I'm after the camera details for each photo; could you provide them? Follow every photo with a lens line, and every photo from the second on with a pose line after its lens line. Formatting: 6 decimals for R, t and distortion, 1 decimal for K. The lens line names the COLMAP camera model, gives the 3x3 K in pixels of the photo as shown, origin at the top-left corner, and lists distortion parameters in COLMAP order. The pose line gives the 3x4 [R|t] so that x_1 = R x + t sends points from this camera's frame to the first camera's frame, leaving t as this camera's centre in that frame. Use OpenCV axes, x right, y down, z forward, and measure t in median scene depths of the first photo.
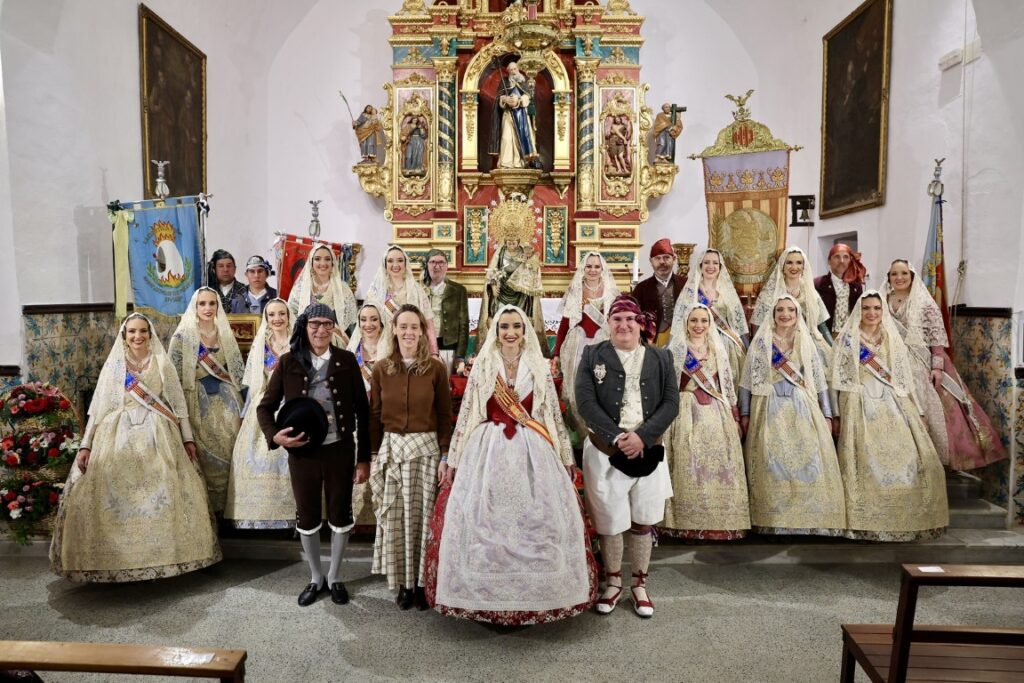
lens RADIAL K [[715.1, 0, 510.4], [0, 715.1, 348.5], [0, 0, 1]] dist [-0.112359, 0.093654]
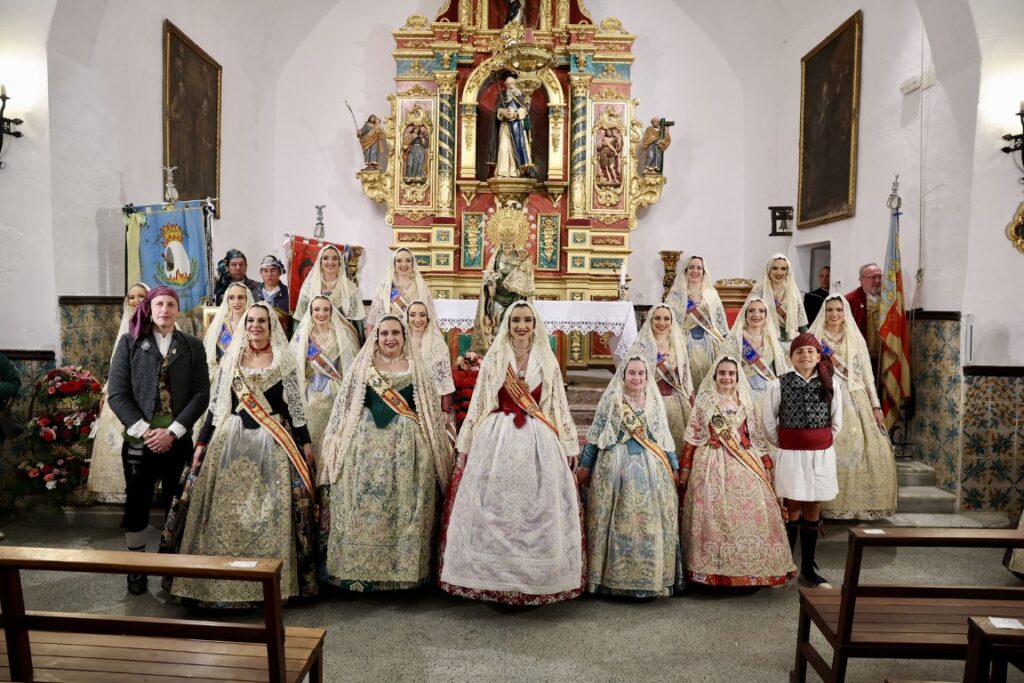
lens RADIAL K [[716.3, 0, 511.2], [0, 716.3, 343.3], [0, 0, 1]] dist [-0.103105, 0.091267]
pose [[0.999855, 0.013718, 0.010100, -0.000529], [-0.013542, 0.999759, -0.017287, 0.010780], [-0.010335, 0.017148, 0.999800, -0.052581]]
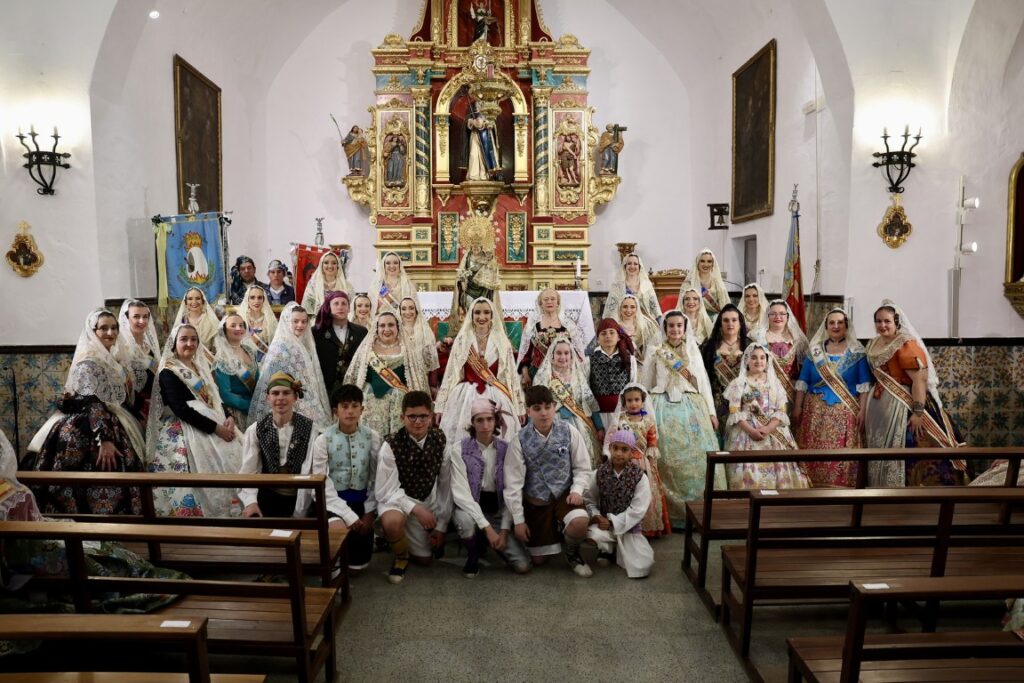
lens RADIAL K [[717.8, 0, 516.5], [0, 717.8, 339.7], [0, 0, 1]] dist [-0.092010, 0.101767]
pose [[0.998949, -0.010394, 0.044647, 0.009207], [0.010418, 0.999946, -0.000306, 0.011524], [-0.044642, 0.000771, 0.999003, -0.187688]]
